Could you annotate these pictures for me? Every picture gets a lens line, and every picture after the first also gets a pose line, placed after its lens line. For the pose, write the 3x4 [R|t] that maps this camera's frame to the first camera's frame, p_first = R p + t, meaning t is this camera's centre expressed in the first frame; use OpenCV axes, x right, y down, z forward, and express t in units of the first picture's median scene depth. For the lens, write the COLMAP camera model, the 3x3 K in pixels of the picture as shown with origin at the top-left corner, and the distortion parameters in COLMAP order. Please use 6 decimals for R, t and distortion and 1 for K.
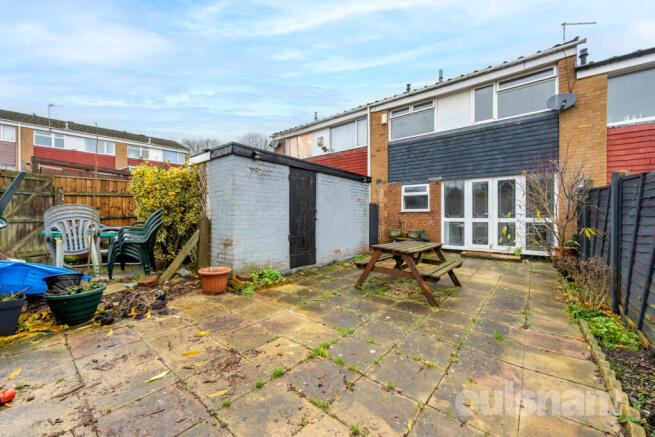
lens RADIAL K [[258.4, 0, 327.4], [0, 258.4, 217.8], [0, 0, 1]] dist [-0.002458, -0.000078]
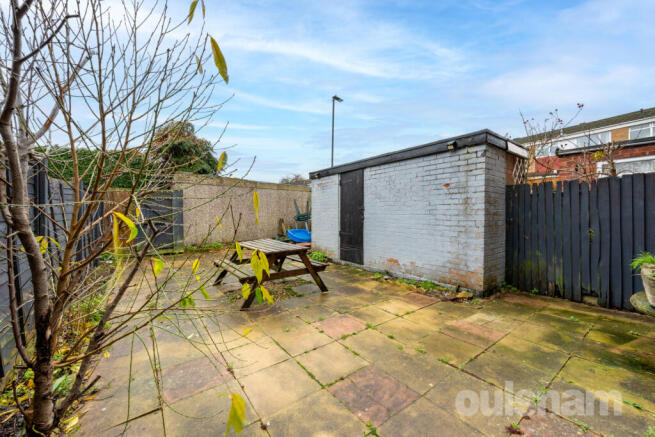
lens RADIAL K [[258.4, 0, 328.5], [0, 258.4, 217.9], [0, 0, 1]] dist [-0.002458, -0.000078]
pose [[-0.255329, 0.004325, -0.966844, 0.945234], [-0.005905, 0.999964, 0.006033, -0.001363], [0.966836, 0.007249, -0.255295, 1.162000]]
